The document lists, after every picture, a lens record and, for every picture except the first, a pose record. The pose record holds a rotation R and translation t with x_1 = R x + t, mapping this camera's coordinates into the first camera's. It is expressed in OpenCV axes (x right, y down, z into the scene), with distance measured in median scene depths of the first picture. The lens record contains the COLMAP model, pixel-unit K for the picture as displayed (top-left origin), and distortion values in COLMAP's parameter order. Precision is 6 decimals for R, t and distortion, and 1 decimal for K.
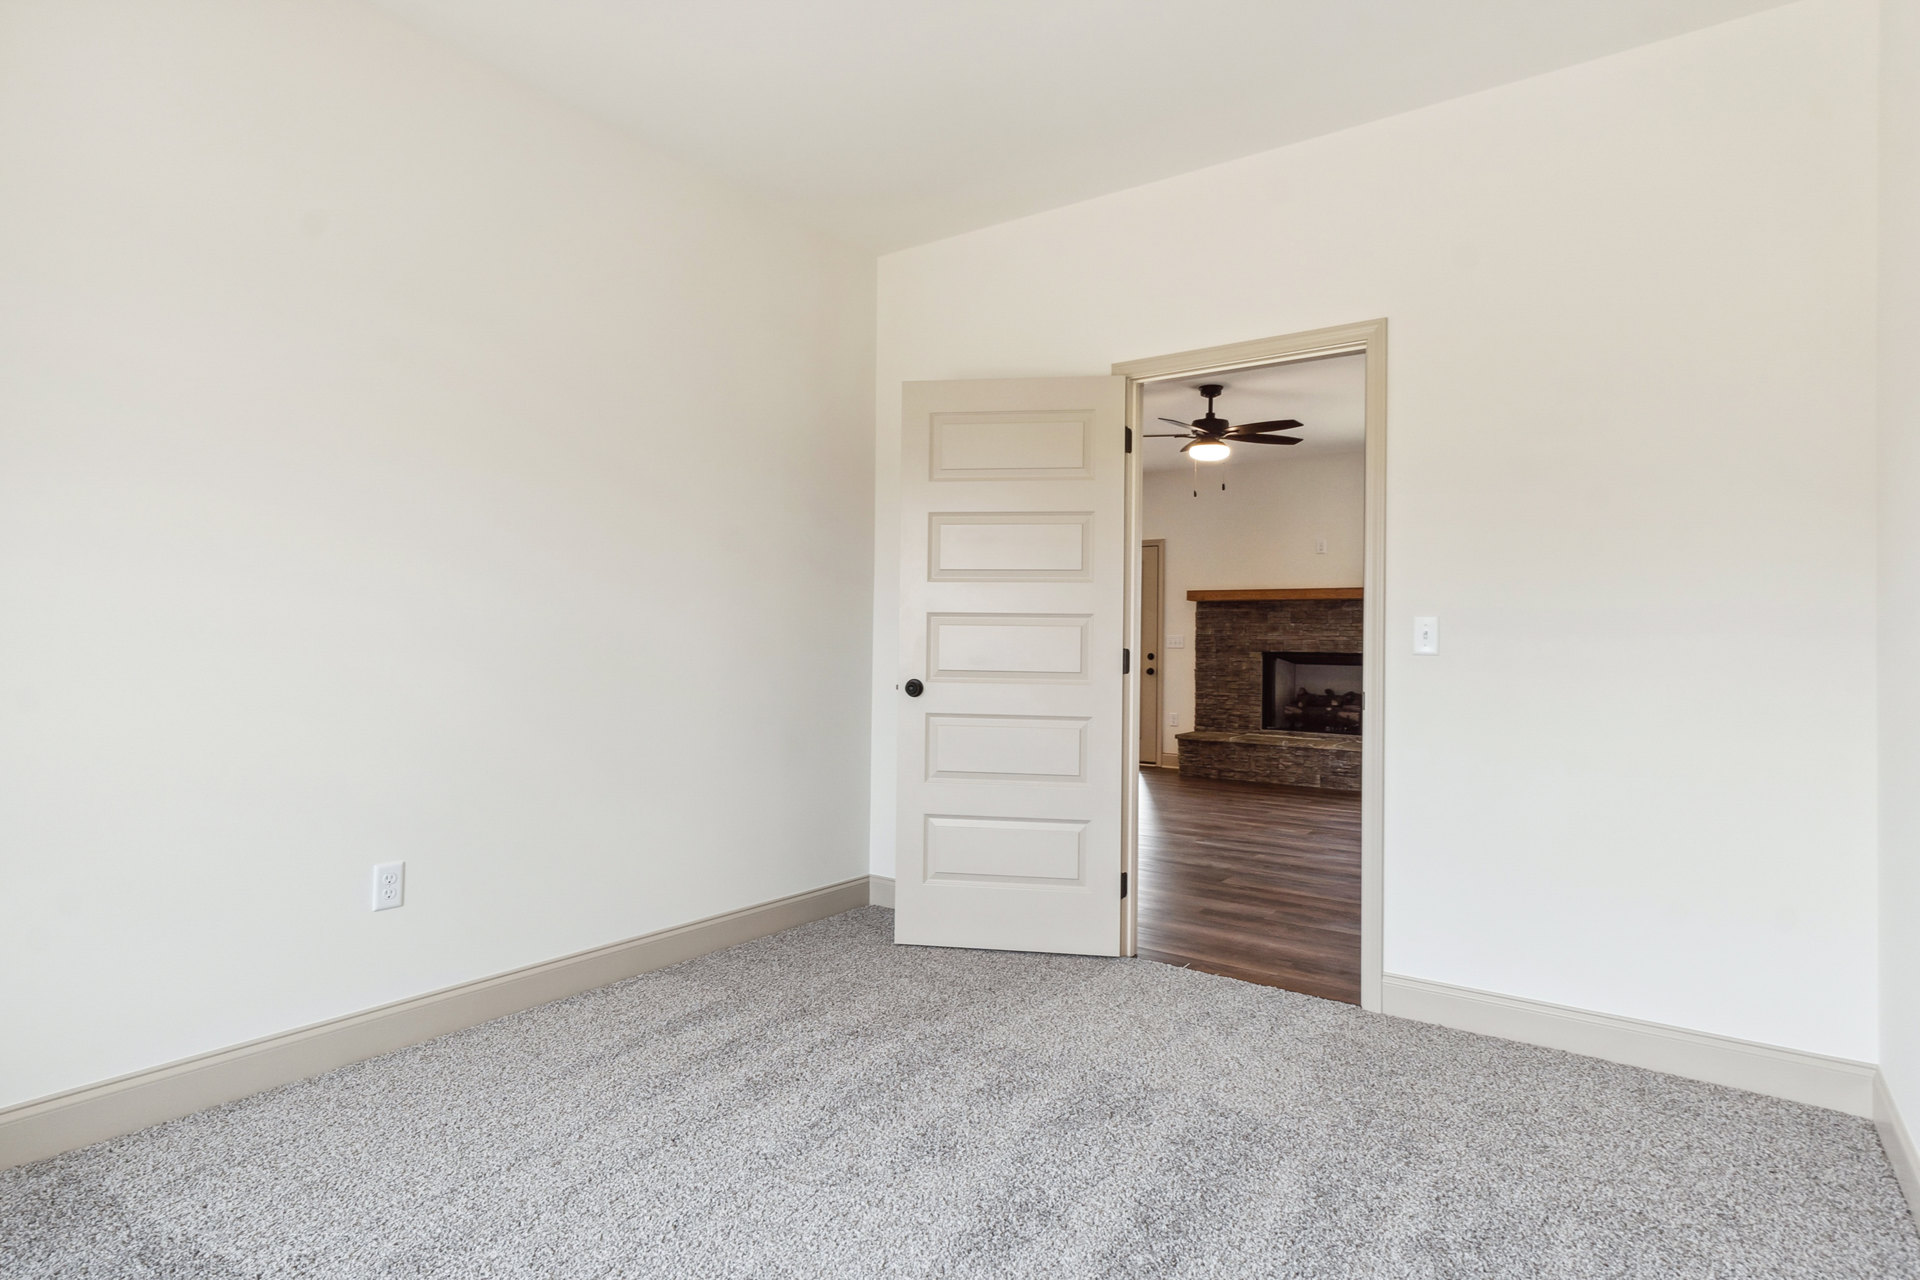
lens RADIAL K [[1016.8, 0, 955.2], [0, 1016.8, 629.1], [0, 0, 1]] dist [0.015362, -0.000461]
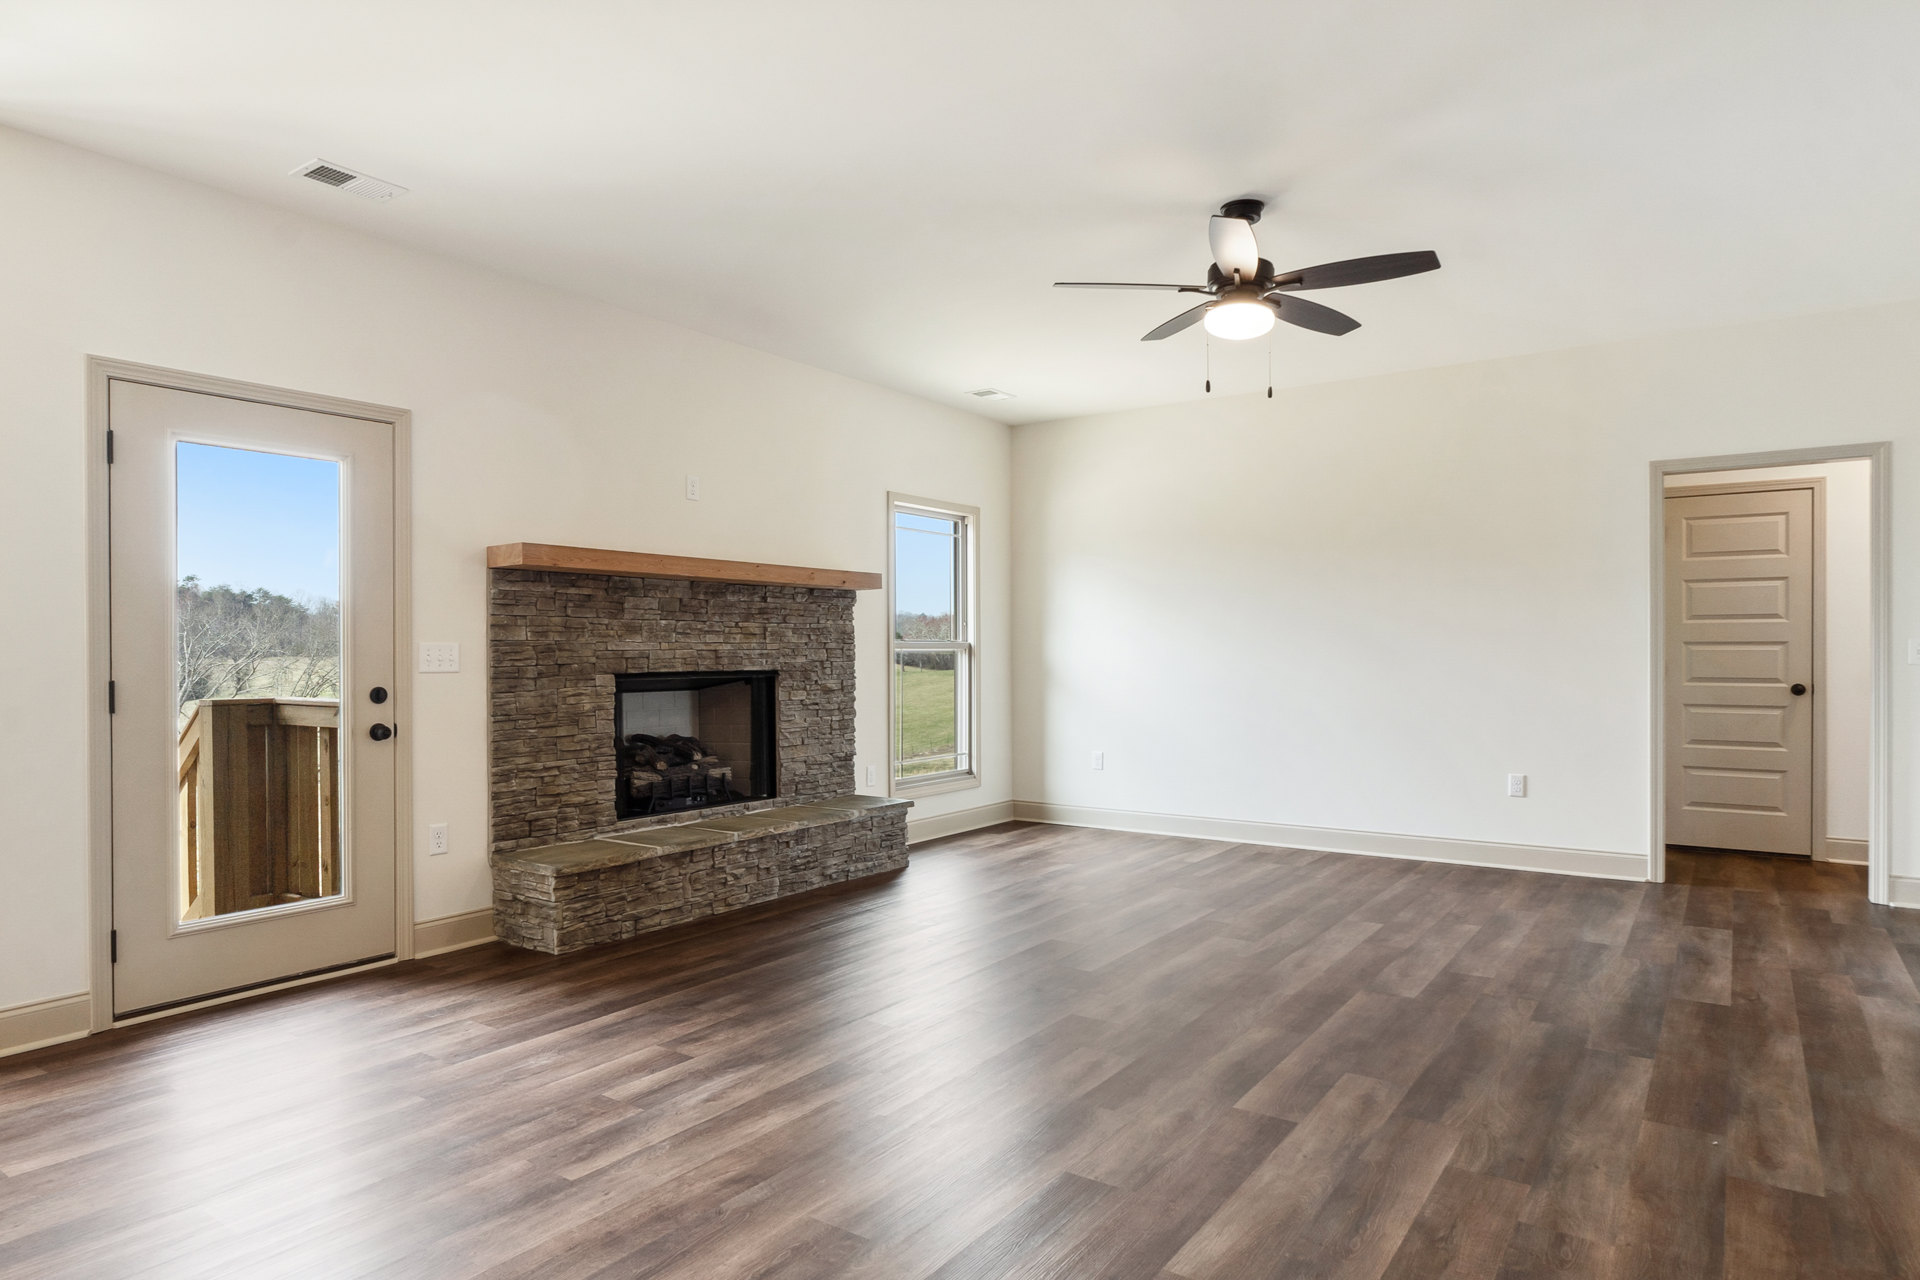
lens RADIAL K [[1111.6, 0, 961.9], [0, 1111.6, 652.2], [0, 0, 1]] dist [0.009397, 0.003273]
pose [[-0.006514, -0.014722, 0.999870, -0.266342], [-0.010033, 0.999842, 0.014656, 0.001279], [-0.999928, -0.009936, -0.006660, 0.828798]]
